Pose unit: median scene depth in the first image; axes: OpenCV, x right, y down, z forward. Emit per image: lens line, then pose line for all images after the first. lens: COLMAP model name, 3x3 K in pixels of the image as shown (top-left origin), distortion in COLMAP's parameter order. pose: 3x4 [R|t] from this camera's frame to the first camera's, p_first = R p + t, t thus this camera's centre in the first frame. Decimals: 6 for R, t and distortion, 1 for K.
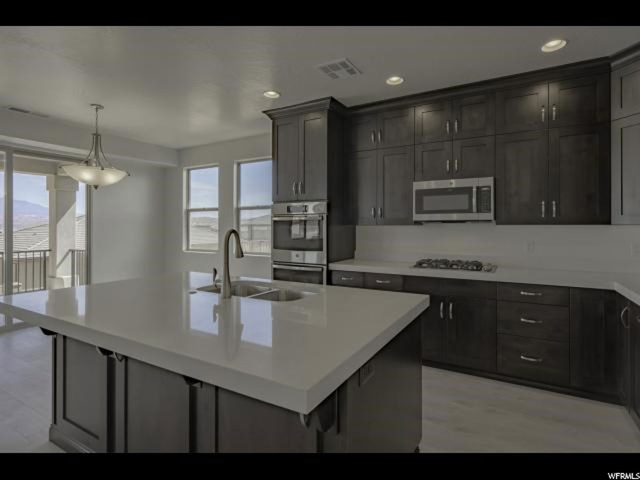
lens RADIAL K [[333.1, 0, 322.2], [0, 333.1, 224.7], [0, 0, 1]] dist [0.000642, -0.000245]
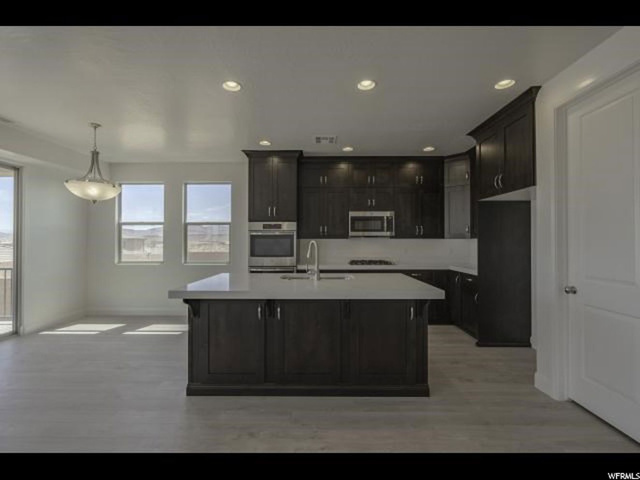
lens RADIAL K [[306.9, 0, 320.0], [0, 306.9, 240.0], [0, 0, 1]] dist [-0.000557, -0.000166]
pose [[0.877075, 0.003399, 0.480341, -0.578101], [-0.003254, 0.999994, -0.001135, 0.010452], [-0.480342, -0.000567, 0.877081, -0.226487]]
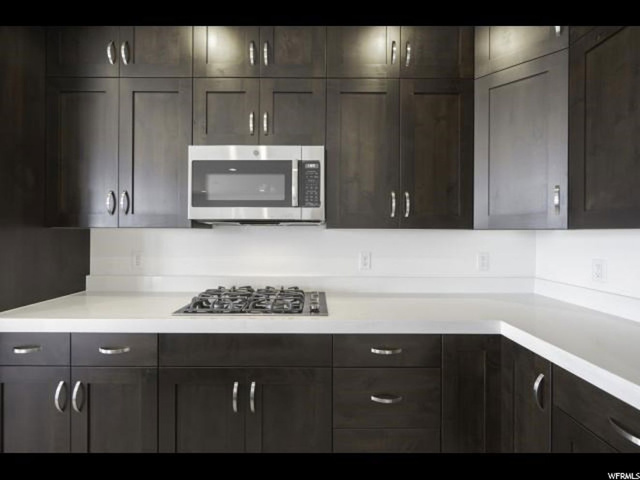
lens RADIAL K [[313.3, 0, 309.9], [0, 313.3, 228.4], [0, 0, 1]] dist [0.000297, 0.000011]
pose [[0.875409, 0.004600, 0.483361, 0.213227], [-0.006850, 0.999972, 0.002890, -0.000733], [-0.483335, -0.005841, 0.875416, 0.498258]]
